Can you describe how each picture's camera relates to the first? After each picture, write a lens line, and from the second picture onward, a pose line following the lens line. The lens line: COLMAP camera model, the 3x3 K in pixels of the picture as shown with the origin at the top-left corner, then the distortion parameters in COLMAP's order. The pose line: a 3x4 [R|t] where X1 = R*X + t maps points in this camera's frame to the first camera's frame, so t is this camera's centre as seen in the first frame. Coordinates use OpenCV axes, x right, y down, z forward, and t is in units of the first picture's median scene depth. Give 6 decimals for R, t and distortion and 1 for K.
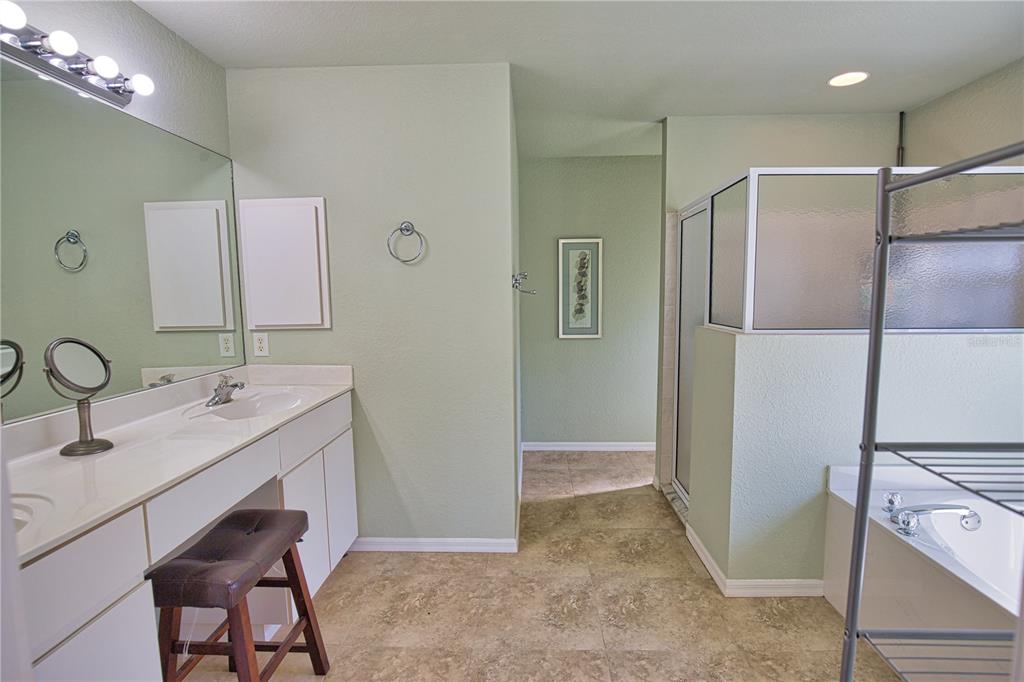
lens RADIAL K [[511.0, 0, 512.5], [0, 511.0, 346.8], [0, 0, 1]] dist [-0.026937, 0.005644]
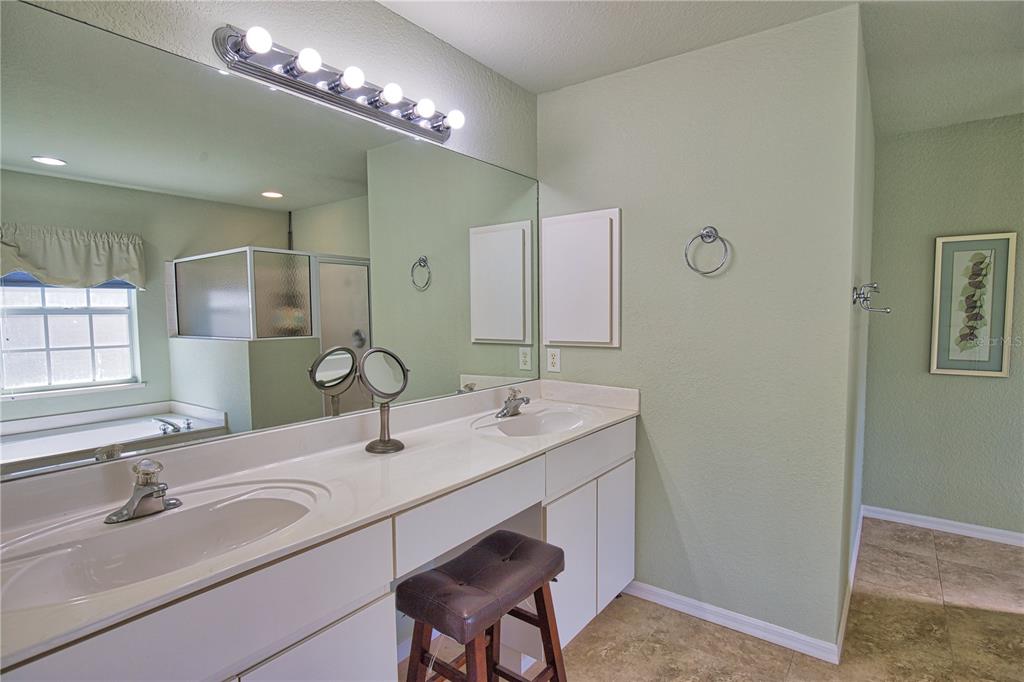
lens RADIAL K [[511.0, 0, 518.2], [0, 511.0, 345.8], [0, 0, 1]] dist [-0.026937, 0.005644]
pose [[0.824245, 0.045025, -0.564440, 0.016991], [-0.063319, 0.997910, -0.012863, -0.016002], [0.562681, 0.046342, 0.825374, 0.129399]]
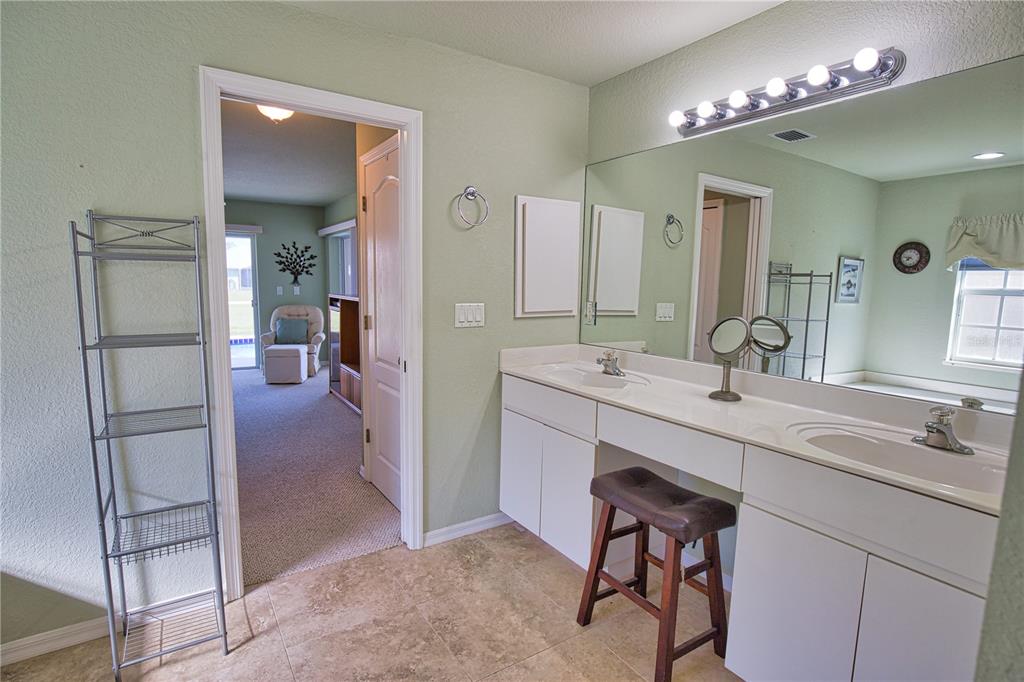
lens RADIAL K [[511.0, 0, 515.2], [0, 511.0, 343.7], [0, 0, 1]] dist [-0.026937, 0.005644]
pose [[-0.810415, 0.059942, -0.582782, 0.248921], [-0.077393, 0.975081, 0.207914, -0.111929], [0.580722, 0.213600, -0.785581, 1.044273]]
